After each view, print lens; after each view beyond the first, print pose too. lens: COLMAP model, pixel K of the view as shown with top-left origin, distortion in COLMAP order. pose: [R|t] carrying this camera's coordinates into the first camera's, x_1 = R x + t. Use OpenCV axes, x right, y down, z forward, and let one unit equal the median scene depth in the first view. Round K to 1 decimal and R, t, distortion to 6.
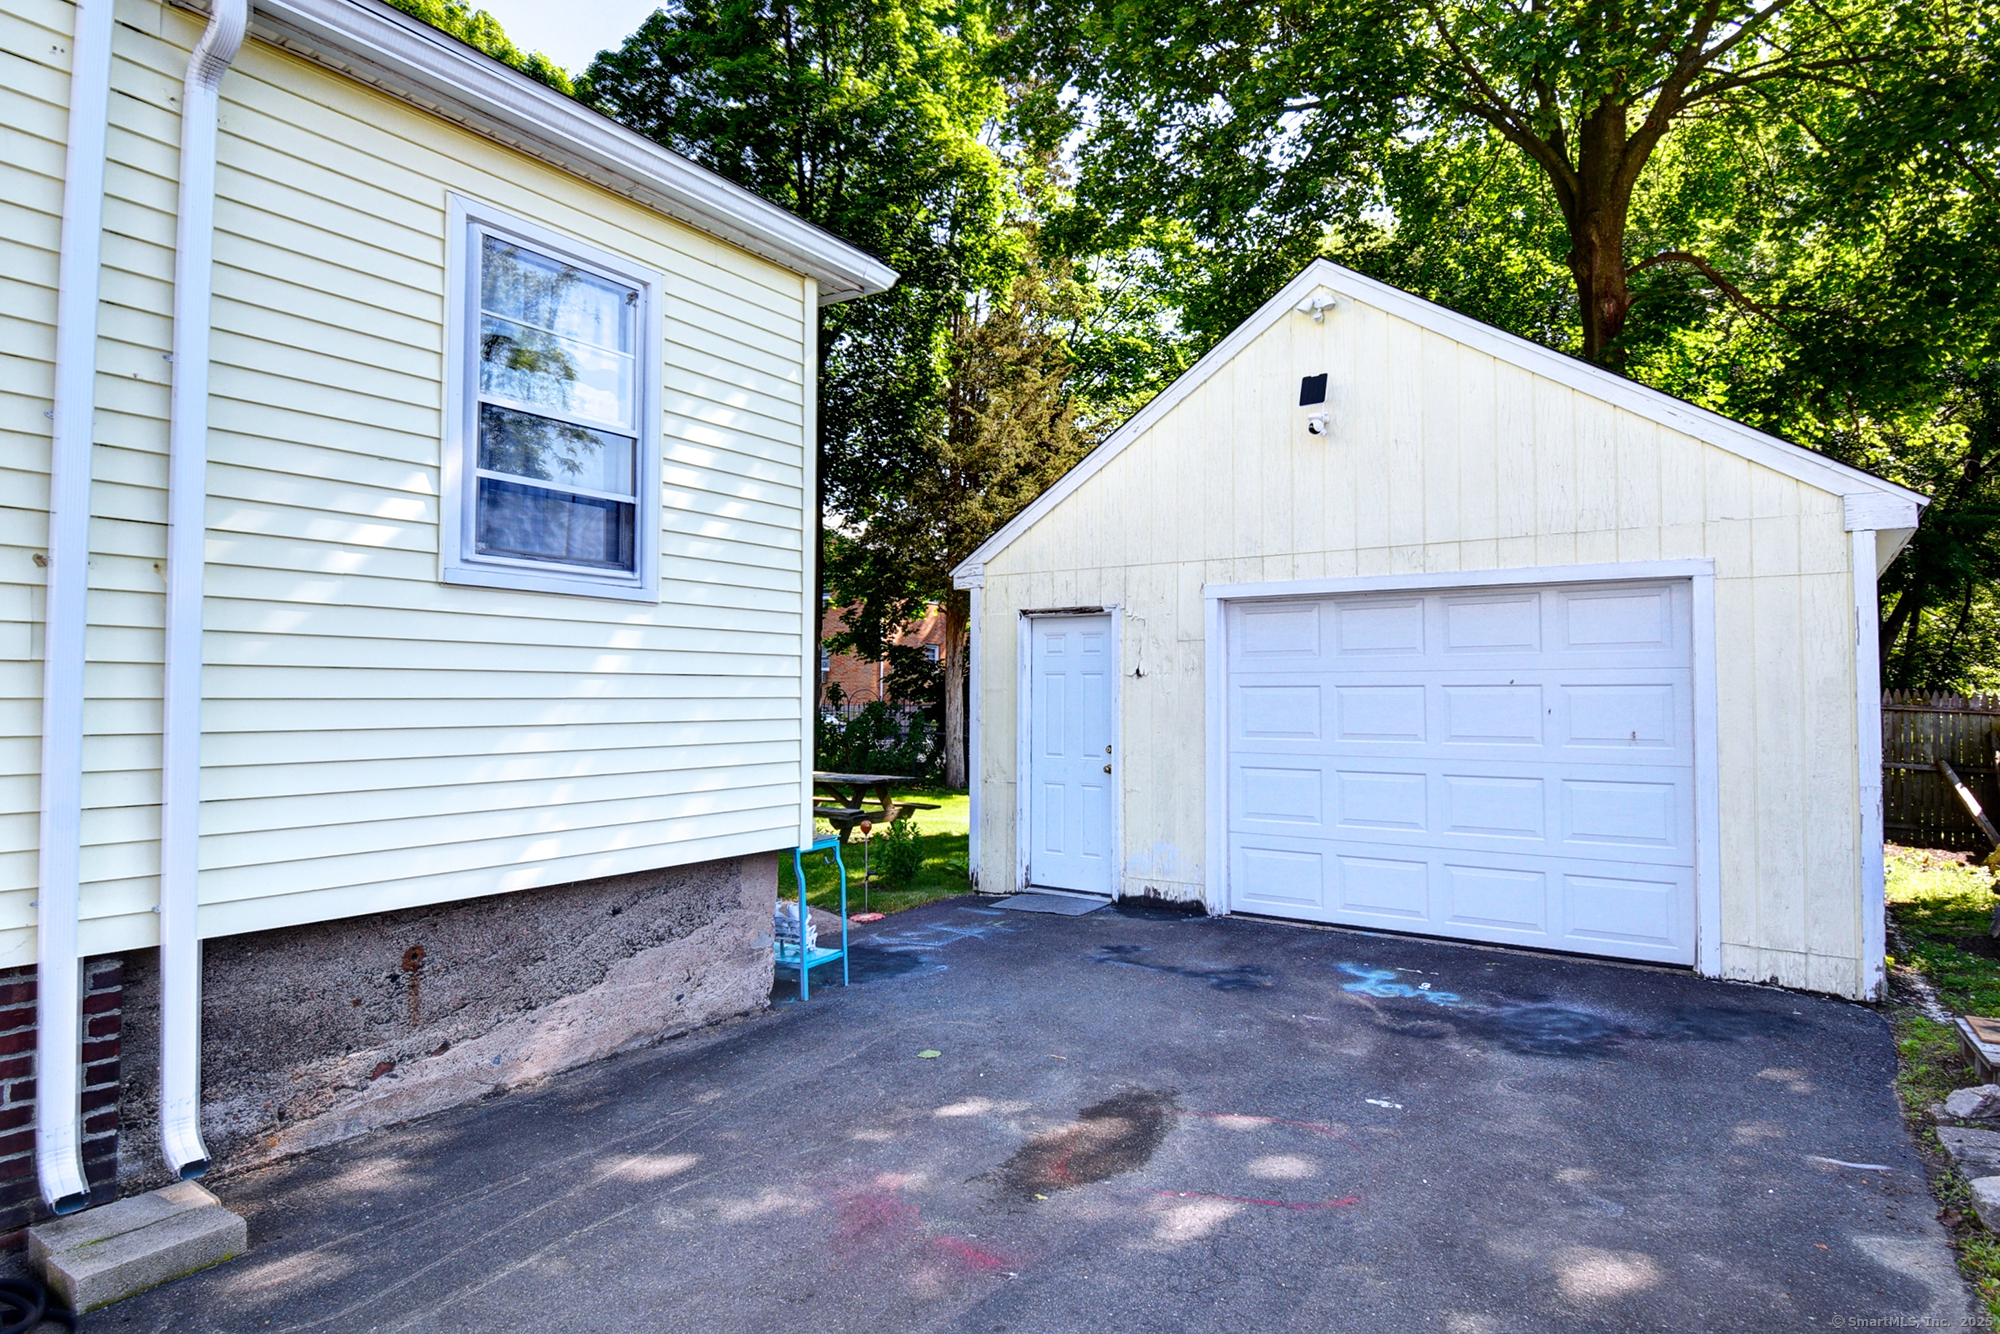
lens RADIAL K [[1080.4, 0, 1005.6], [0, 1080.4, 666.6], [0, 0, 1]] dist [0.000010, -0.000001]
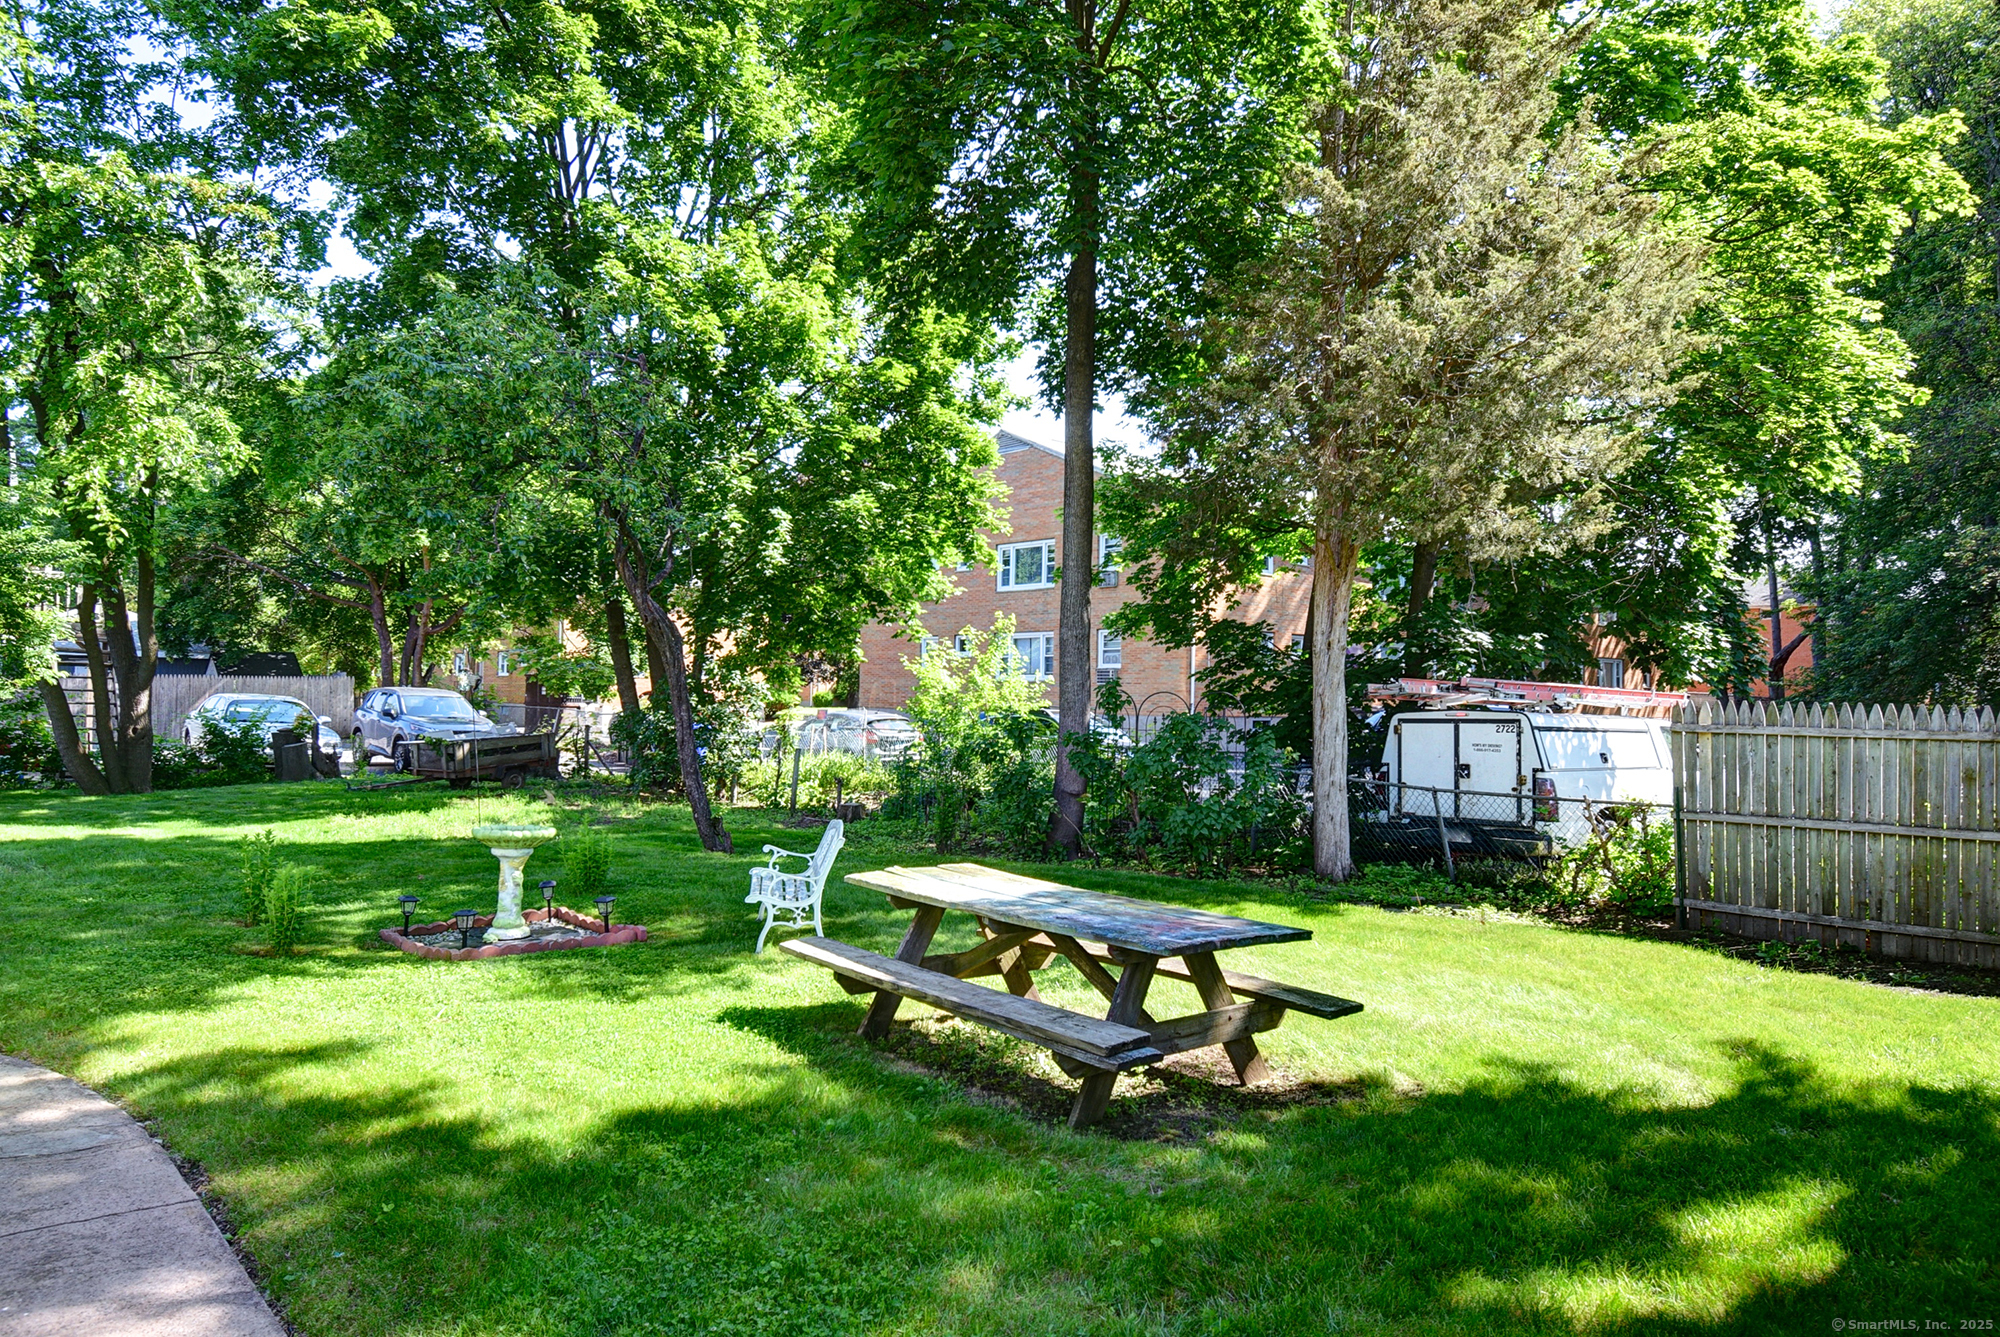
lens RADIAL K [[1246.2, 0, 1000.4], [0, 1246.2, 672.5], [0, 0, 1]] dist [-0.002992, -0.000226]
pose [[0.964787, 0.000889, -0.263030, -0.034342], [-0.000157, 0.999996, 0.002803, 0.007610], [0.263032, -0.002663, 0.964783, 0.285248]]
